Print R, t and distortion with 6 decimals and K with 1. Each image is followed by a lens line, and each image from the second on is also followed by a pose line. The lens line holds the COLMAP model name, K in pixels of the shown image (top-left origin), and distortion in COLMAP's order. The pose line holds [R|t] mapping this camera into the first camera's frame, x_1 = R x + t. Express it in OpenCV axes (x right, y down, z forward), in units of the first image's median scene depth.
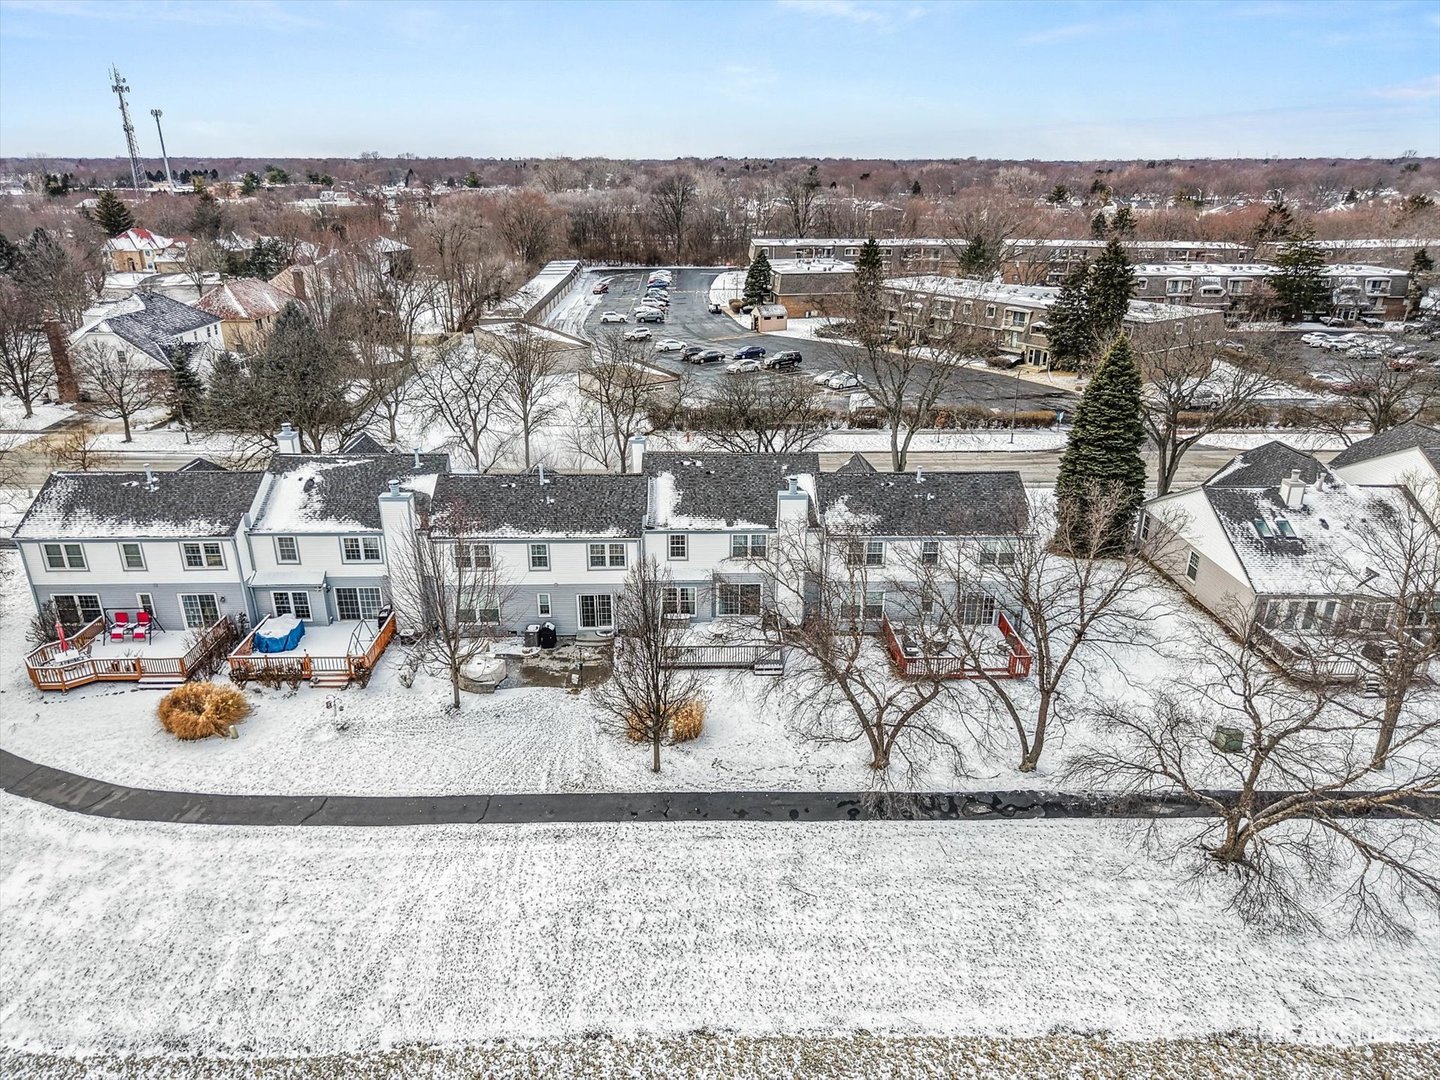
lens RADIAL K [[1018.3, 0, 718.6], [0, 1018.3, 537.0], [0, 0, 1]] dist [0.000884, -0.000808]
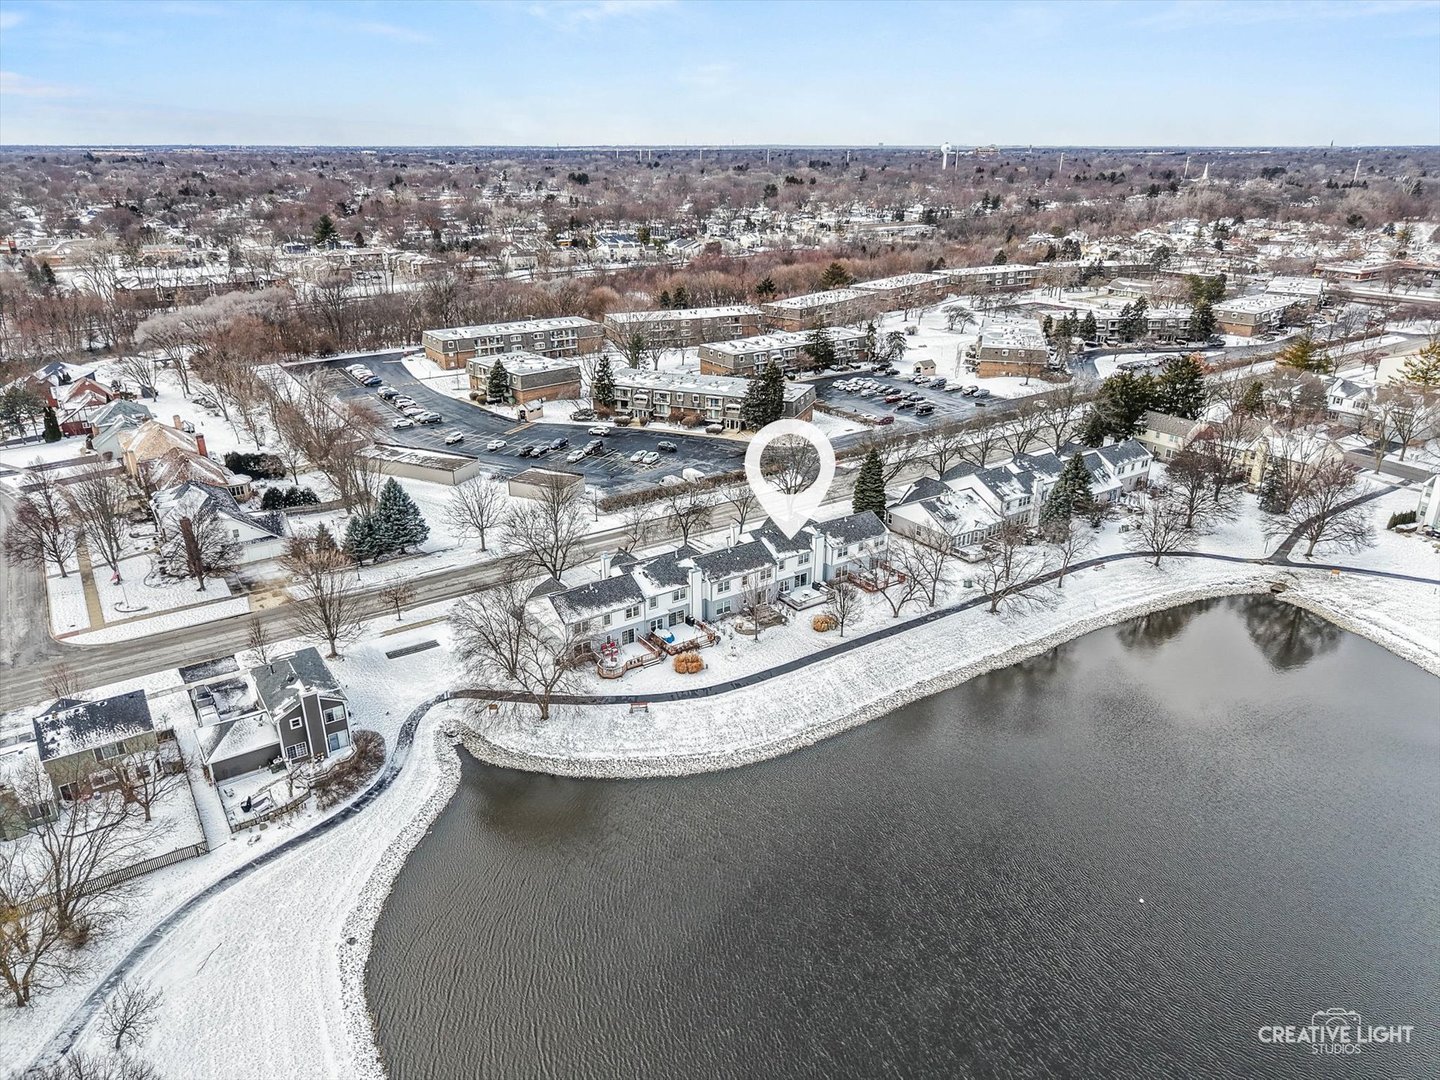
lens RADIAL K [[1018.3, 0, 719.4], [0, 1018.3, 541.8], [0, 0, 1]] dist [0.000884, -0.000808]
pose [[0.838497, -0.211557, 0.502161, -1.456918], [0.197169, 0.976906, 0.082336, -0.293043], [-0.507983, 0.029972, 0.860845, -1.146622]]
